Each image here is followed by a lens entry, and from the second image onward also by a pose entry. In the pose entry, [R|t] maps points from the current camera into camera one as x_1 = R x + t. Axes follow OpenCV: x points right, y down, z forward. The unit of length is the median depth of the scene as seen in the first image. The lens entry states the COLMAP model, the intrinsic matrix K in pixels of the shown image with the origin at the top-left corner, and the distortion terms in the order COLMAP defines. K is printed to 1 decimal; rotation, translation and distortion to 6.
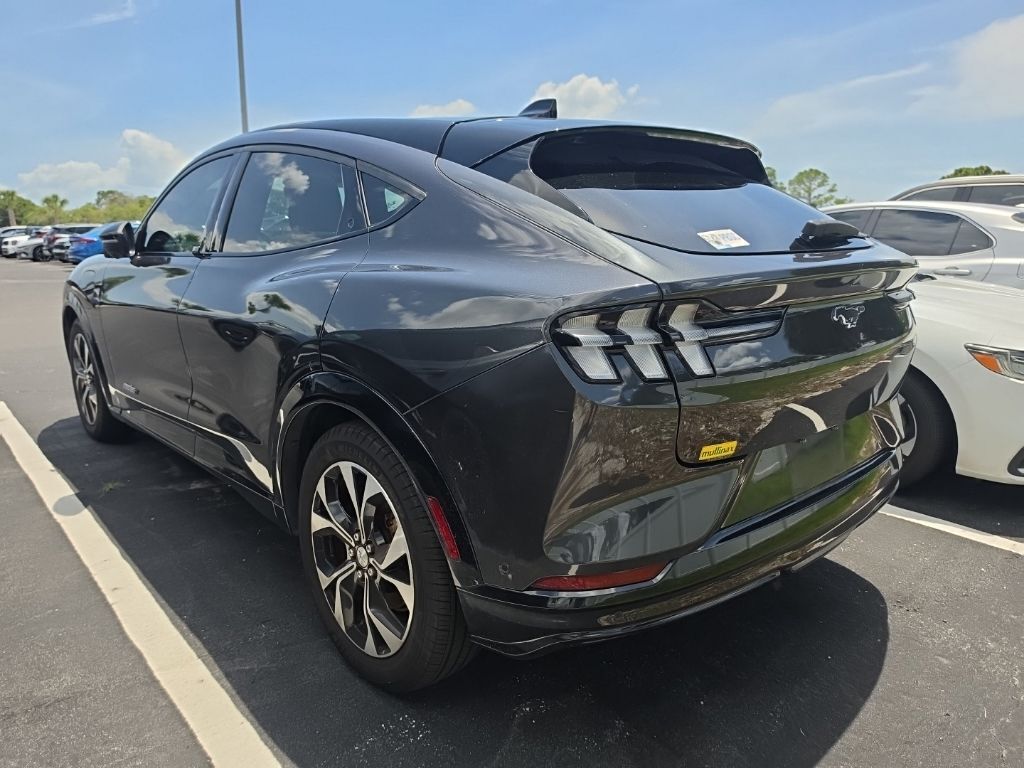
lens RADIAL K [[711.5, 0, 517.4], [0, 711.5, 366.8], [0, 0, 1]] dist [-0.005070, -0.000371]
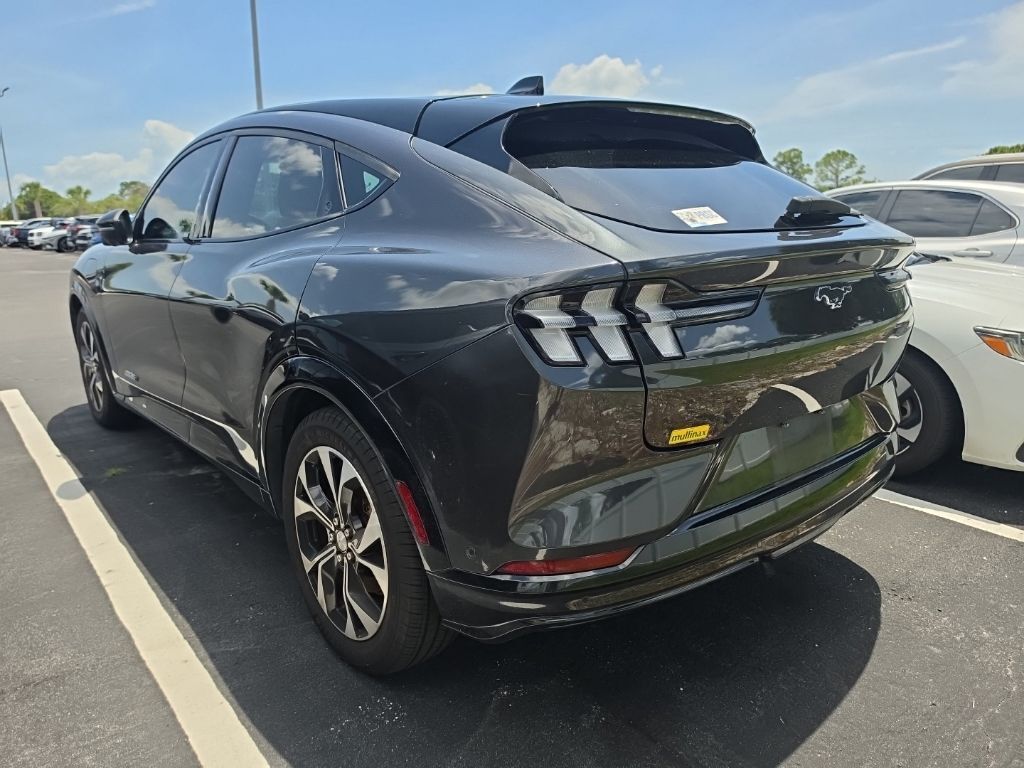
lens RADIAL K [[711.5, 0, 512.9], [0, 711.5, 377.7], [0, 0, 1]] dist [-0.000843, -0.003503]
pose [[0.999371, -0.002670, -0.035364, 0.056181], [0.003811, 0.999473, 0.032250, 0.005494], [0.035259, -0.032364, 0.998854, 0.013966]]
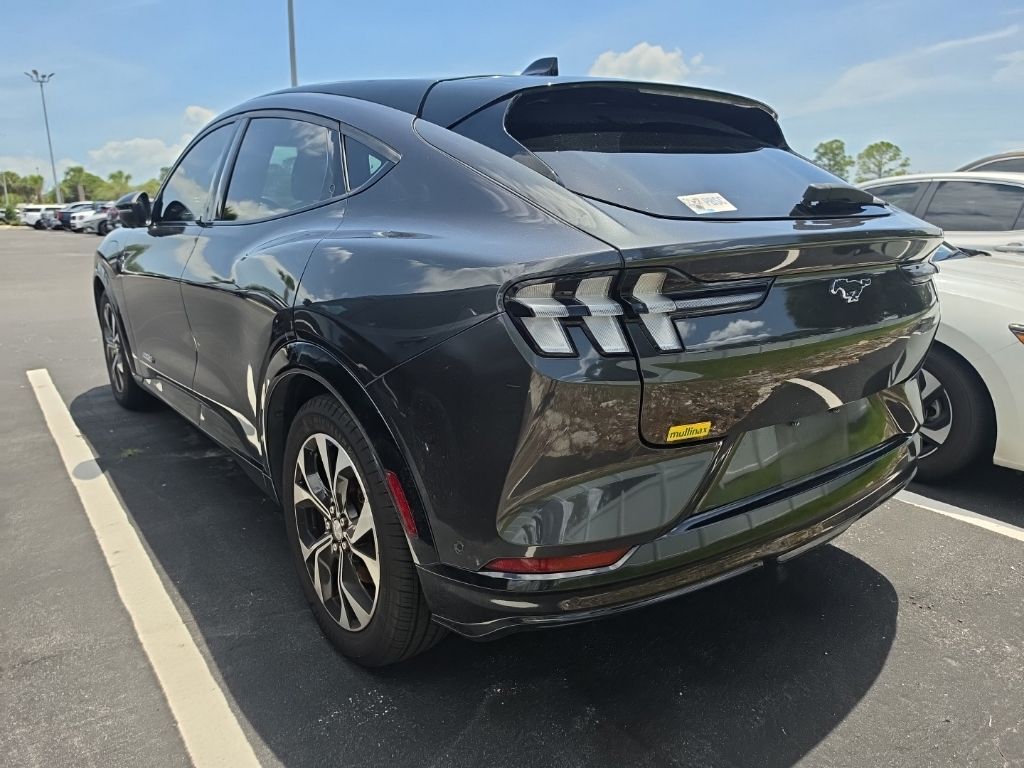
lens RADIAL K [[711.5, 0, 512.9], [0, 711.5, 377.7], [0, 0, 1]] dist [-0.000843, -0.003503]
pose [[0.996783, 0.019697, -0.077689, 0.092344], [-0.016081, 0.998770, 0.046896, 0.005383], [0.078517, -0.045496, 0.995874, 0.042743]]
